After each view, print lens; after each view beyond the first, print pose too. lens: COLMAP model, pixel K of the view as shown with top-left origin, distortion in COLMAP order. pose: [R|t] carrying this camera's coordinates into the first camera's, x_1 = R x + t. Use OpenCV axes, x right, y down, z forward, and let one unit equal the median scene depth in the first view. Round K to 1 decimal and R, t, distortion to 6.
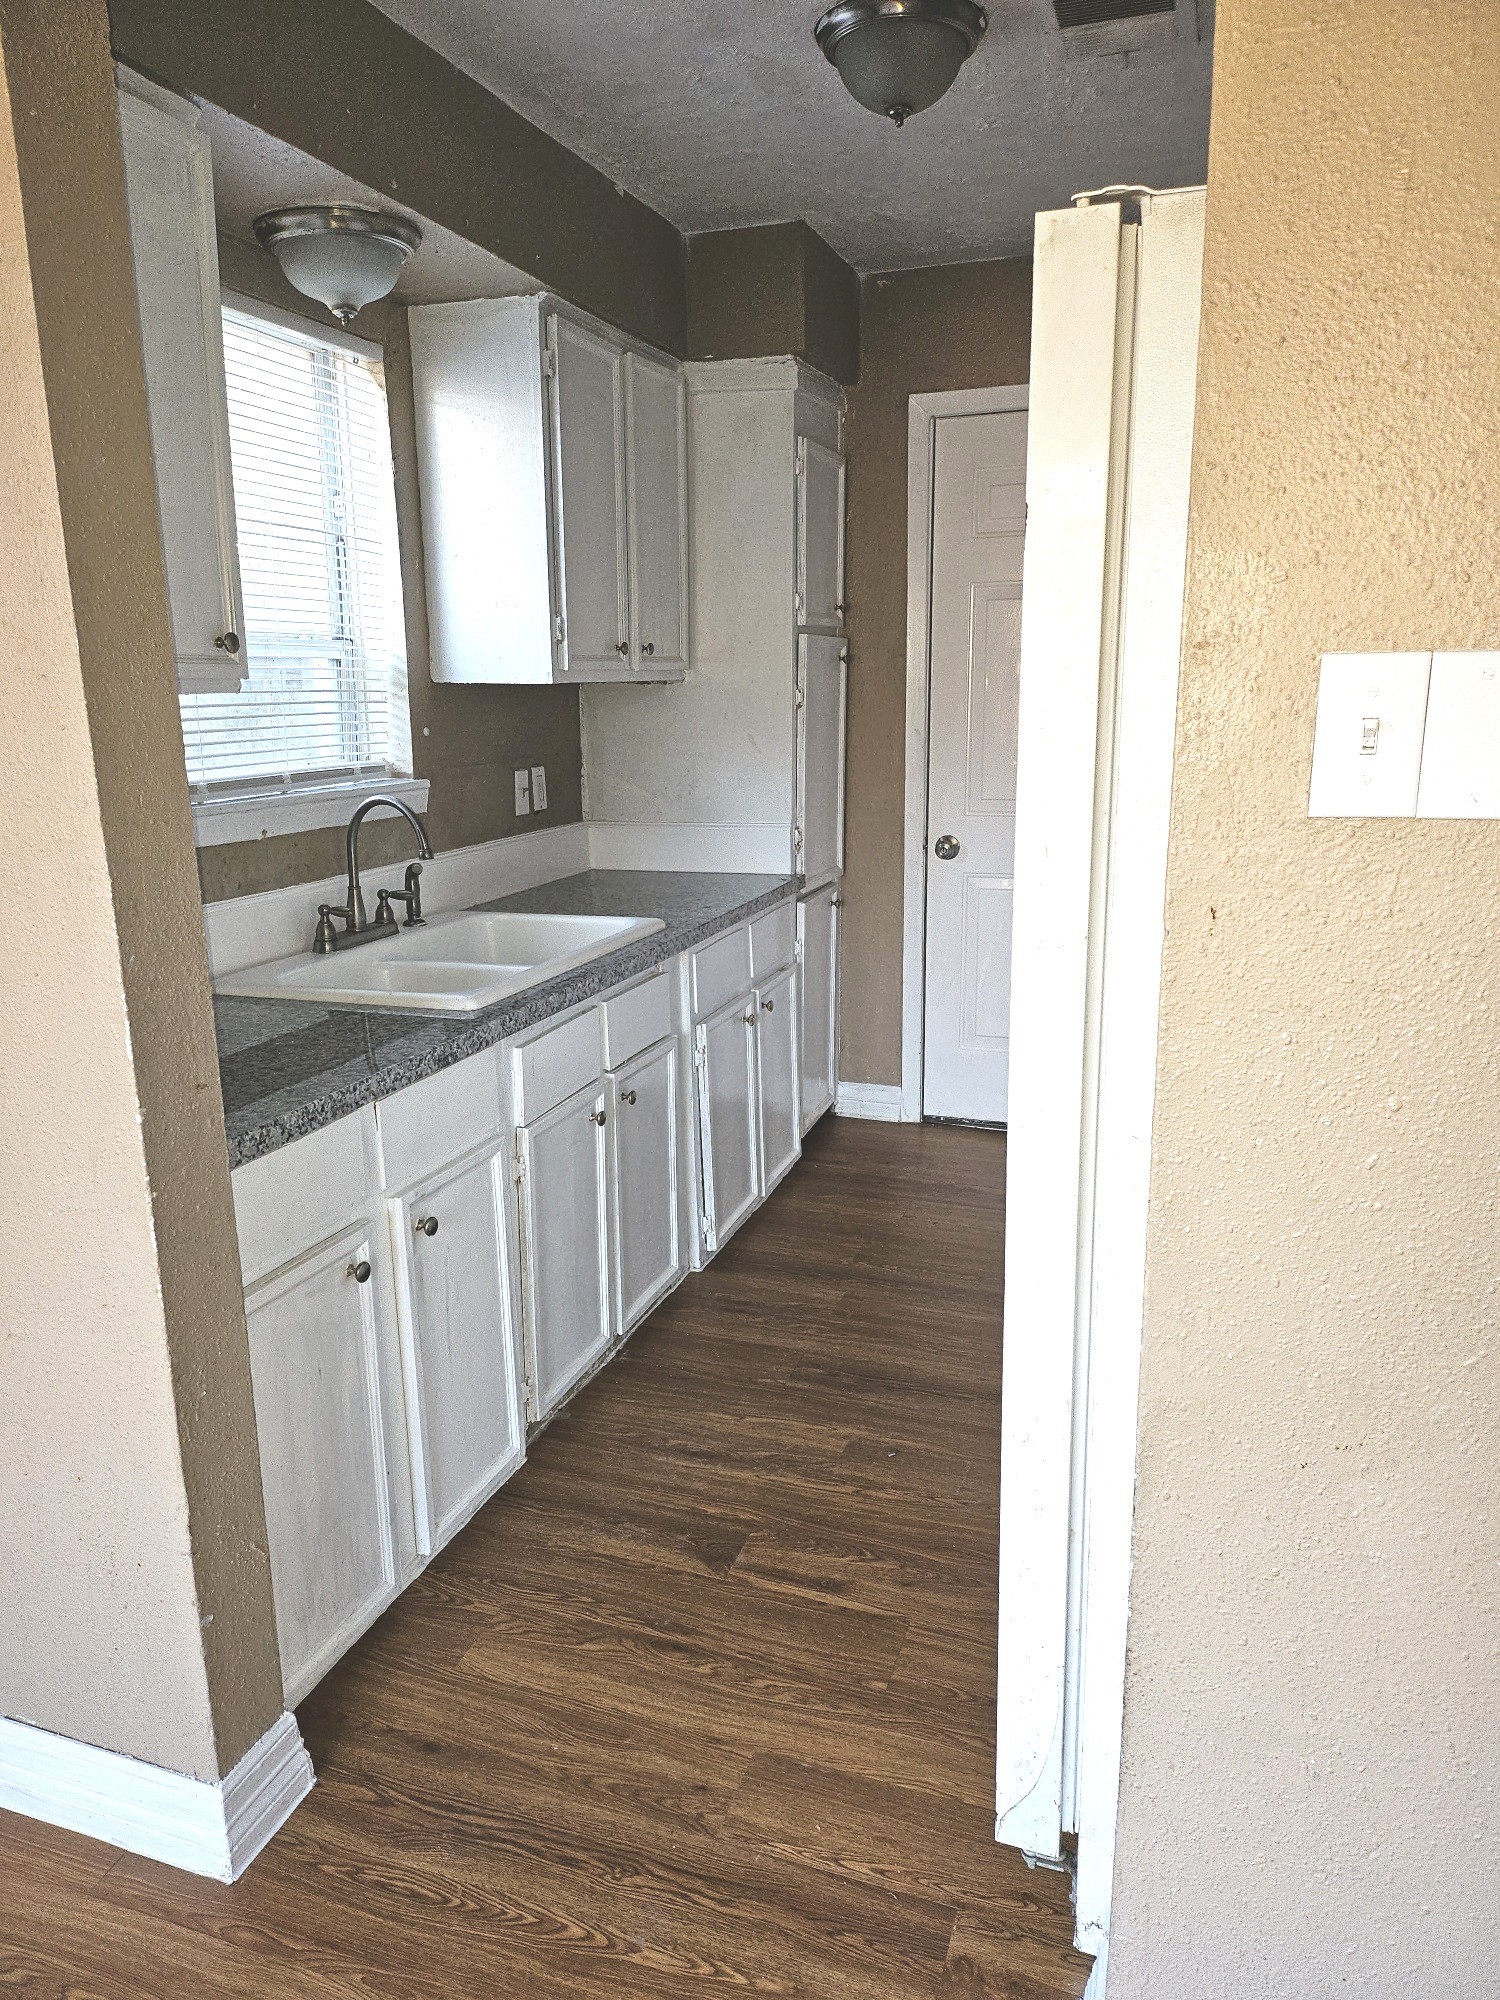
lens RADIAL K [[1429.4, 0, 750.0], [0, 1429.4, 1000.0], [0, 0, 1]] dist [0.090798, -0.095380]
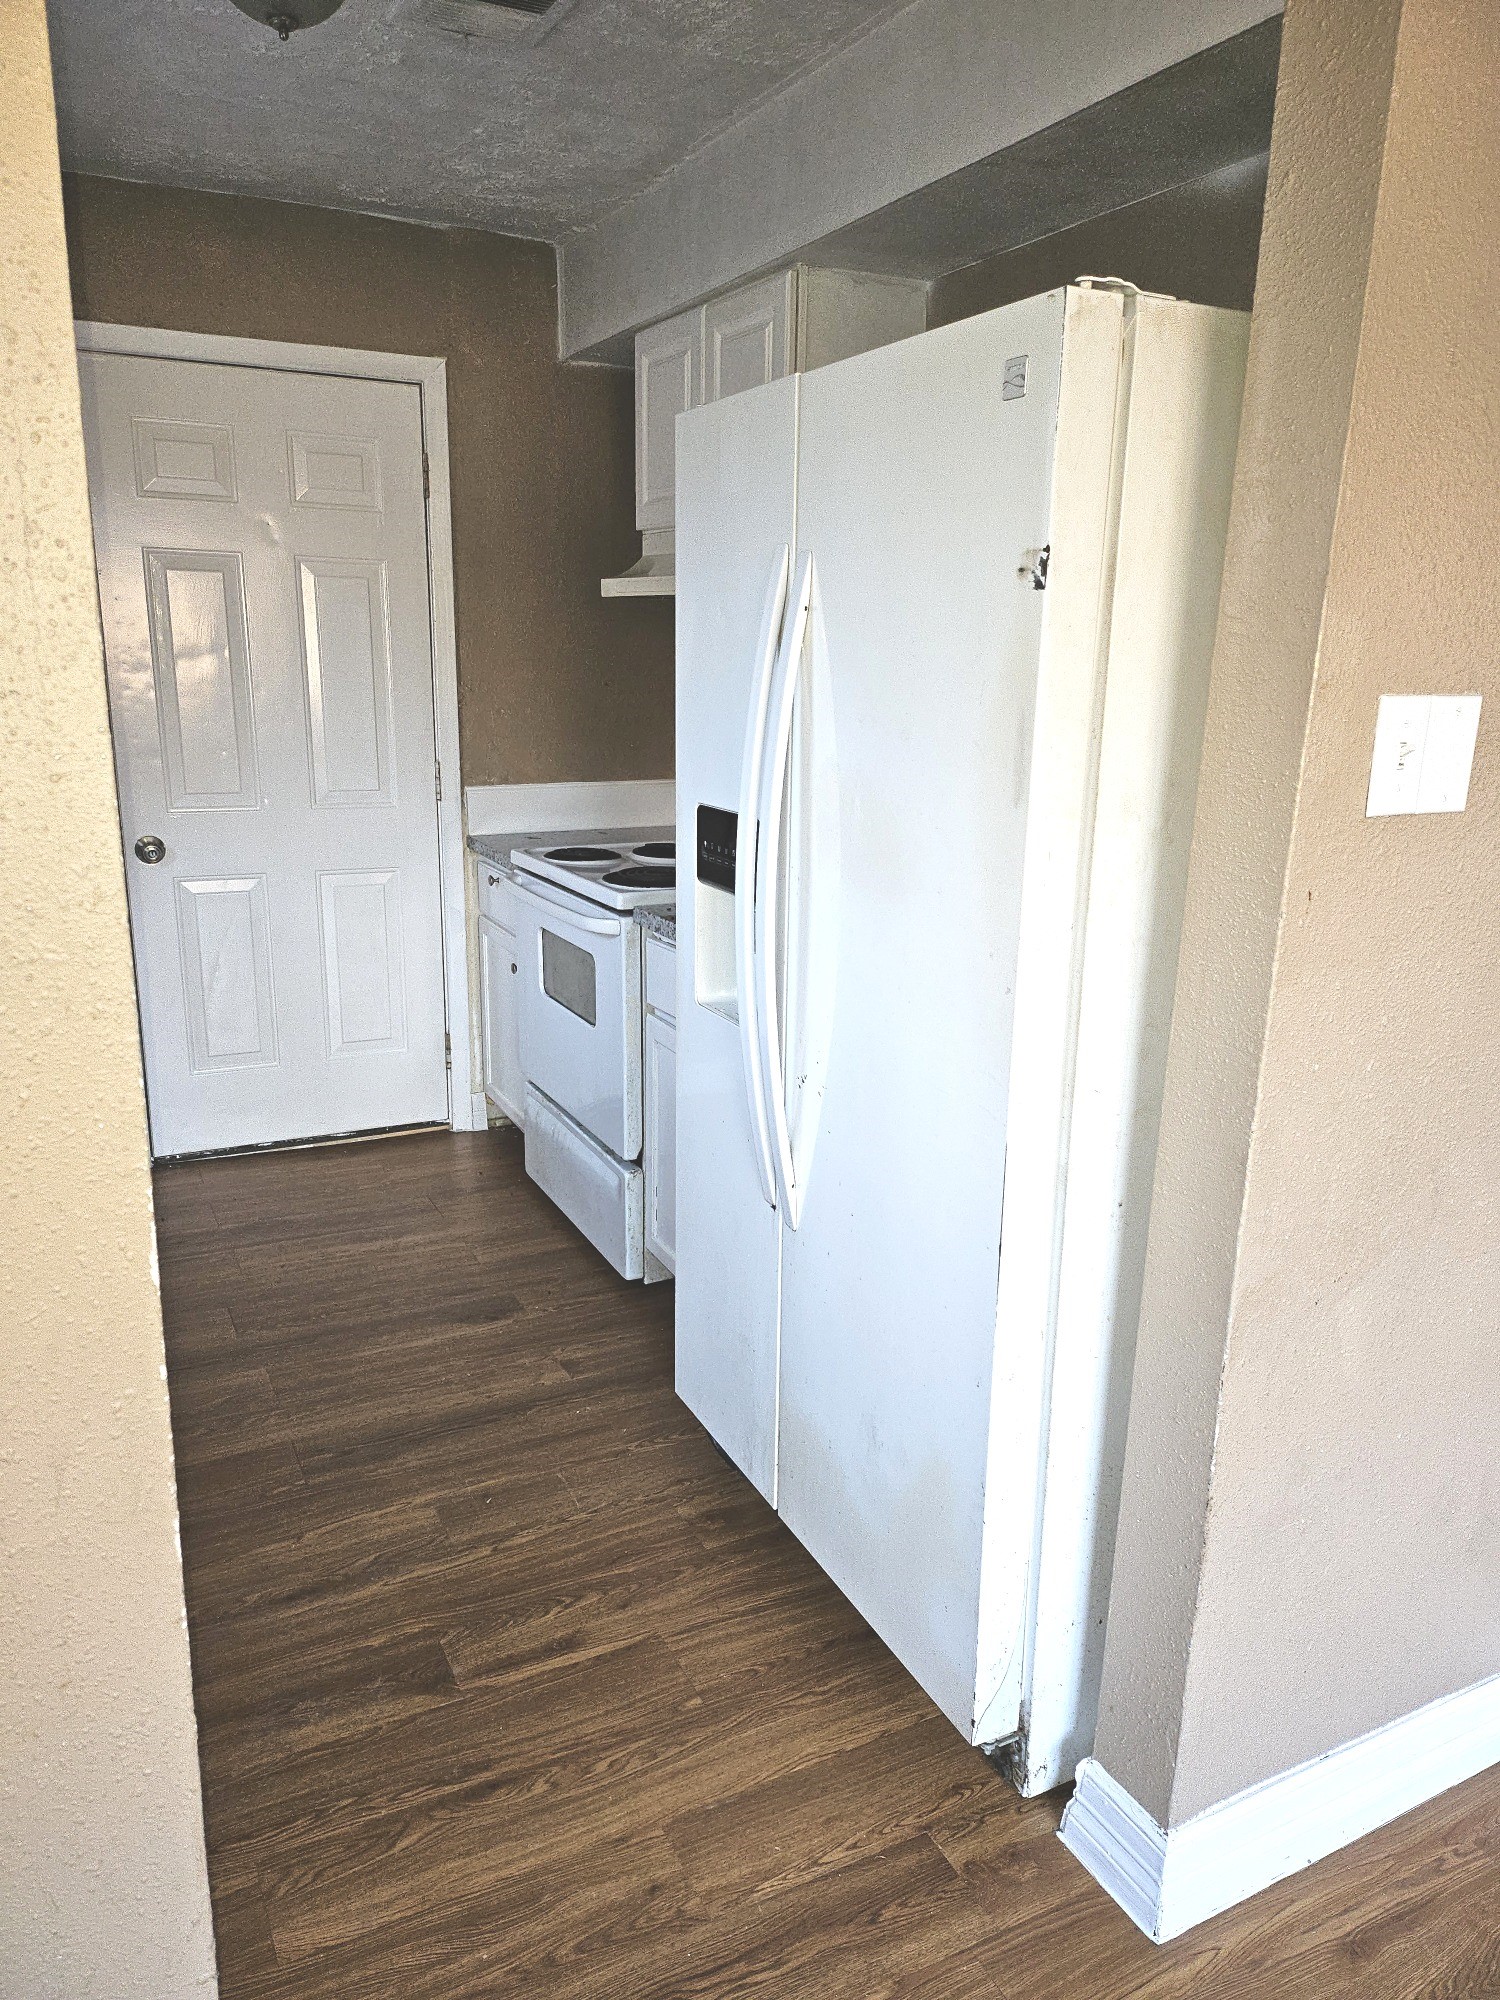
lens RADIAL K [[1429.4, 0, 750.0], [0, 1429.4, 1000.0], [0, 0, 1]] dist [0.090798, -0.095380]
pose [[0.679666, -0.151479, 0.717711, -0.525147], [0.134711, 0.987580, 0.080867, -0.077315], [-0.721046, 0.041721, 0.691630, 0.266458]]
